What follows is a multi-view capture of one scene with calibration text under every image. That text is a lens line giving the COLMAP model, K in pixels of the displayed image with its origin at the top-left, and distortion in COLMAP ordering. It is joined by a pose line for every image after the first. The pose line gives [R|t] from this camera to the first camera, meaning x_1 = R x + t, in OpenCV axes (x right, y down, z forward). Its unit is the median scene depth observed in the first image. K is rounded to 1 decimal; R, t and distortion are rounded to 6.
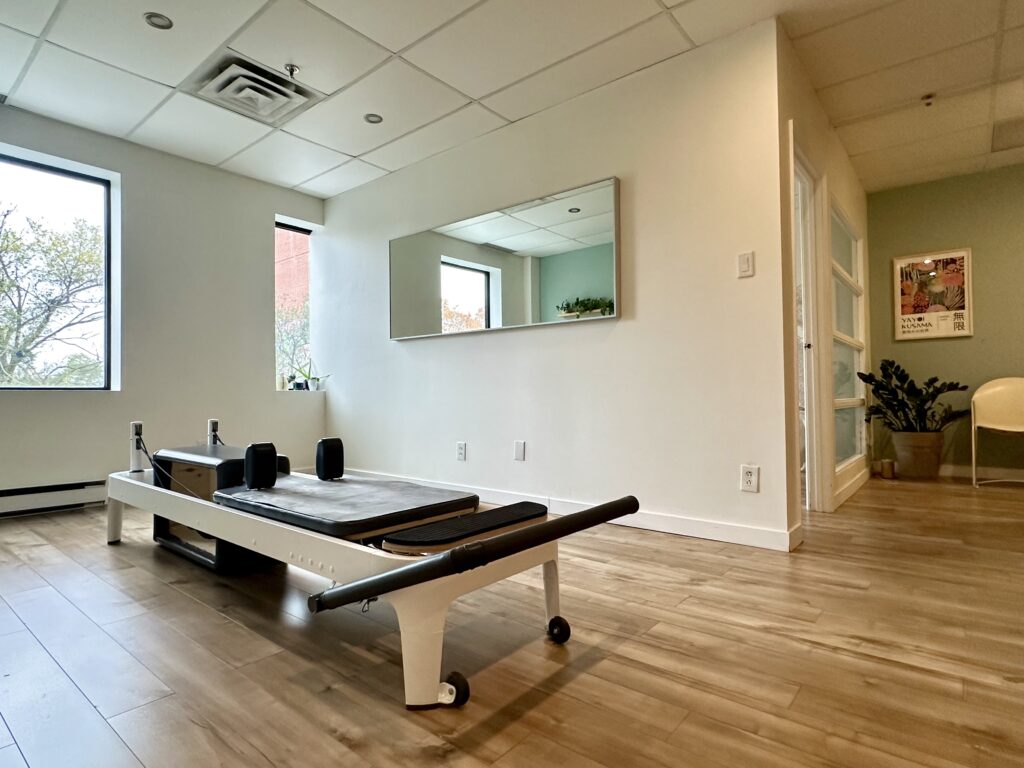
lens RADIAL K [[556.0, 0, 509.2], [0, 556.0, 385.3], [0, 0, 1]] dist [-0.015561, -0.000085]
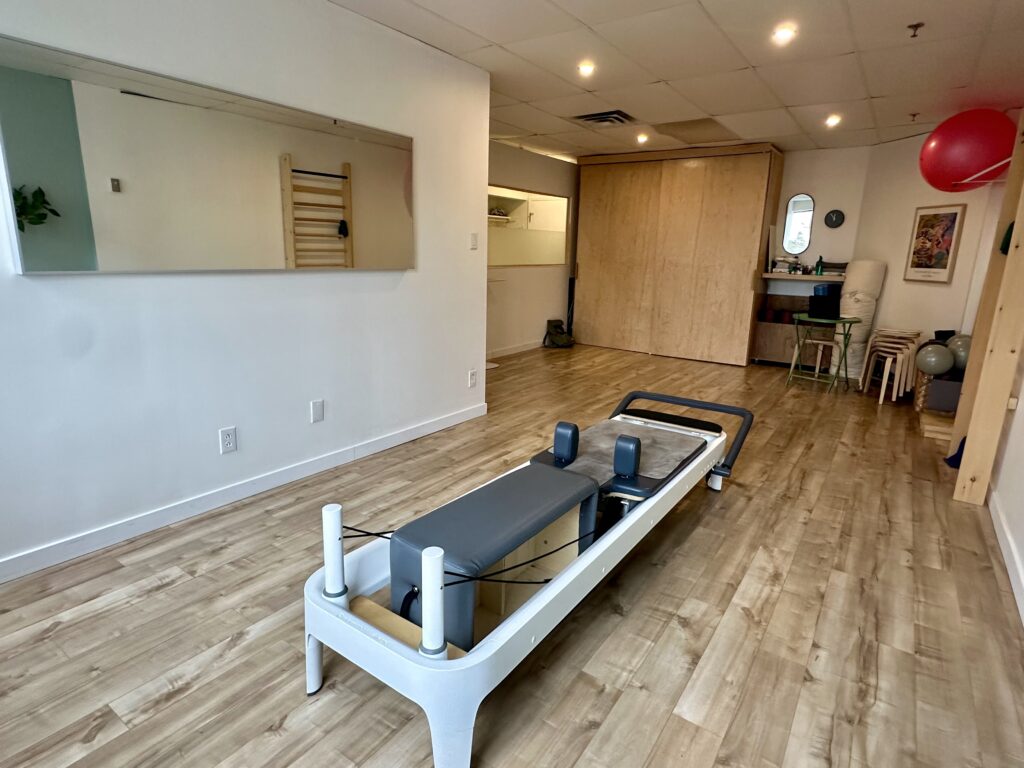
lens RADIAL K [[556.0, 0, 509.9], [0, 556.0, 381.2], [0, 0, 1]] dist [-0.015561, -0.000085]
pose [[-0.061425, -0.227346, 0.971875, -1.252561], [-0.039318, 0.973509, 0.225243, -0.209961], [-0.997337, -0.024377, -0.068737, 1.102029]]
